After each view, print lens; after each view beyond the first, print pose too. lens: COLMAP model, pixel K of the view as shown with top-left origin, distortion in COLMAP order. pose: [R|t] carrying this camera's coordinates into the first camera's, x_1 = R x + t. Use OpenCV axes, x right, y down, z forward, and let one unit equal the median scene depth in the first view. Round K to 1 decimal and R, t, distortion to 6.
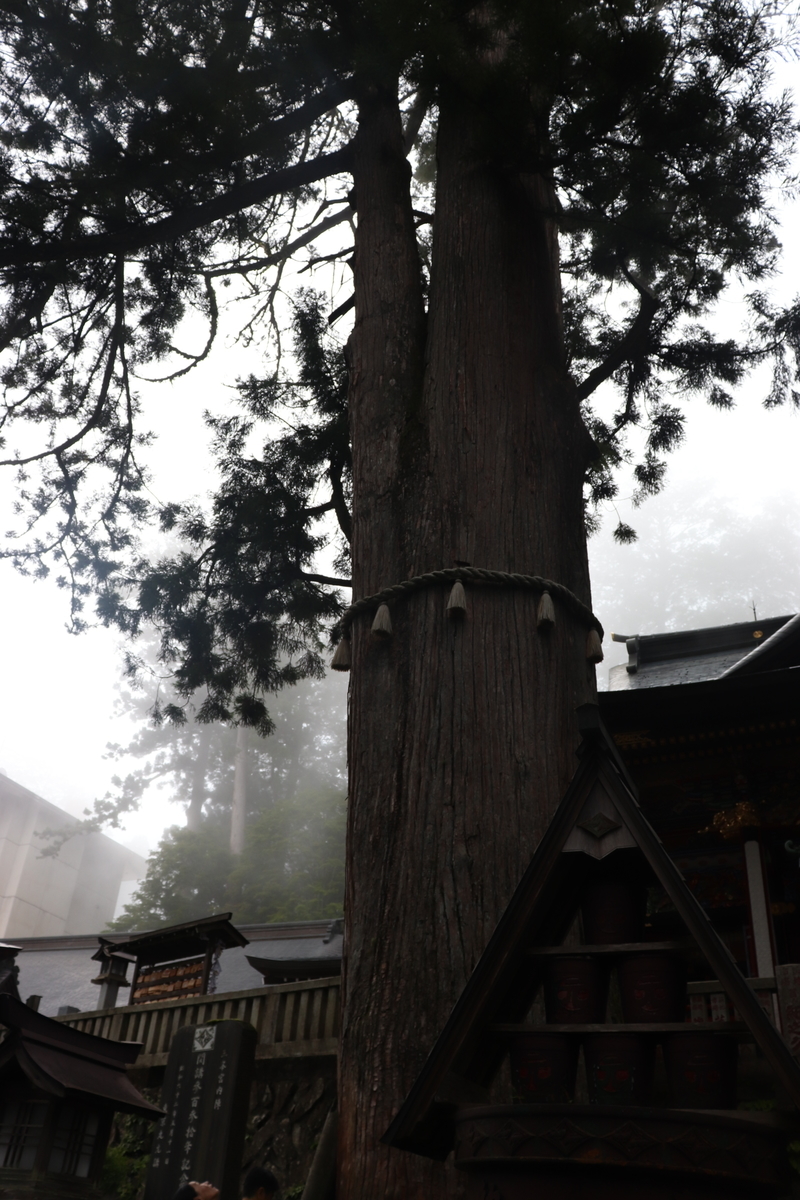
lens RADIAL K [[991.6, 0, 400.0], [0, 991.6, 600.0], [0, 0, 1]] dist [-0.145772, 0.000932]
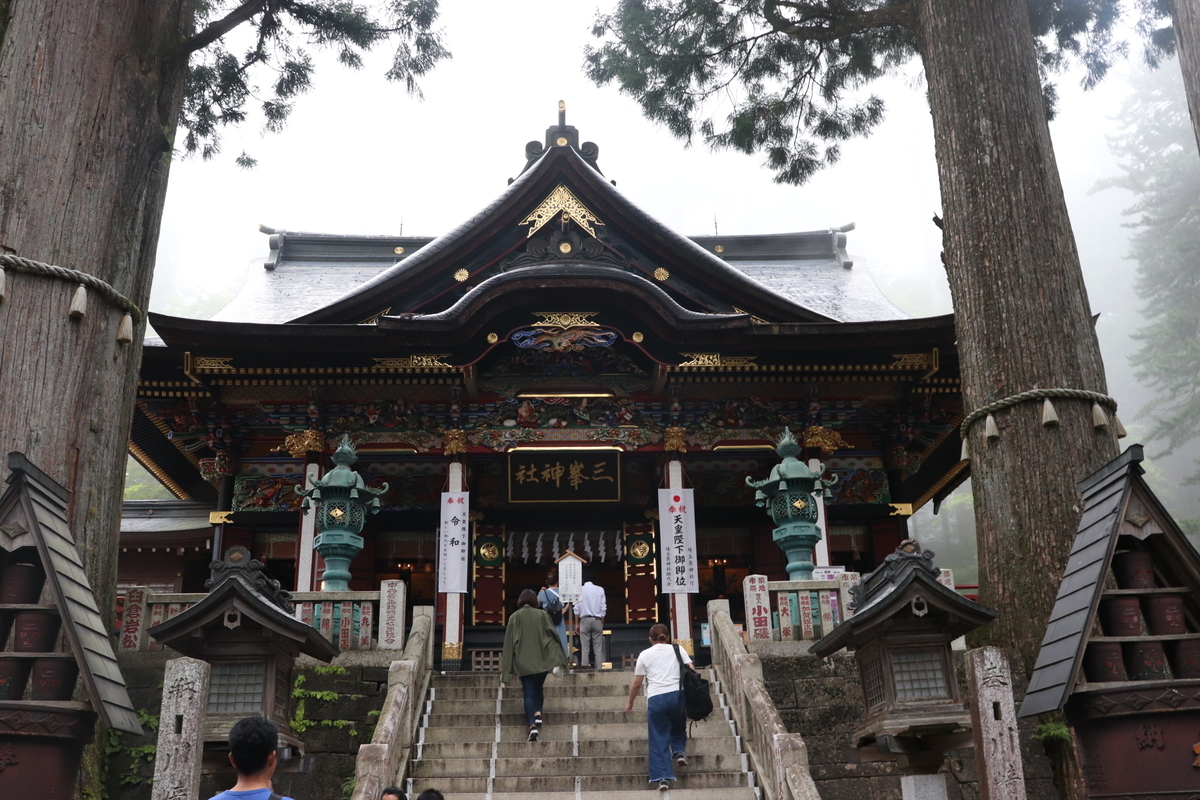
lens RADIAL K [[1112.9, 0, 600.0], [0, 1112.9, 400.0], [0, 0, 1]] dist [-0.133900, 0.188177]
pose [[0.890636, 0.081002, 0.447444, 0.113968], [-0.189912, 0.960338, 0.204166, -0.235509], [-0.413160, -0.266813, 0.870695, -0.397363]]
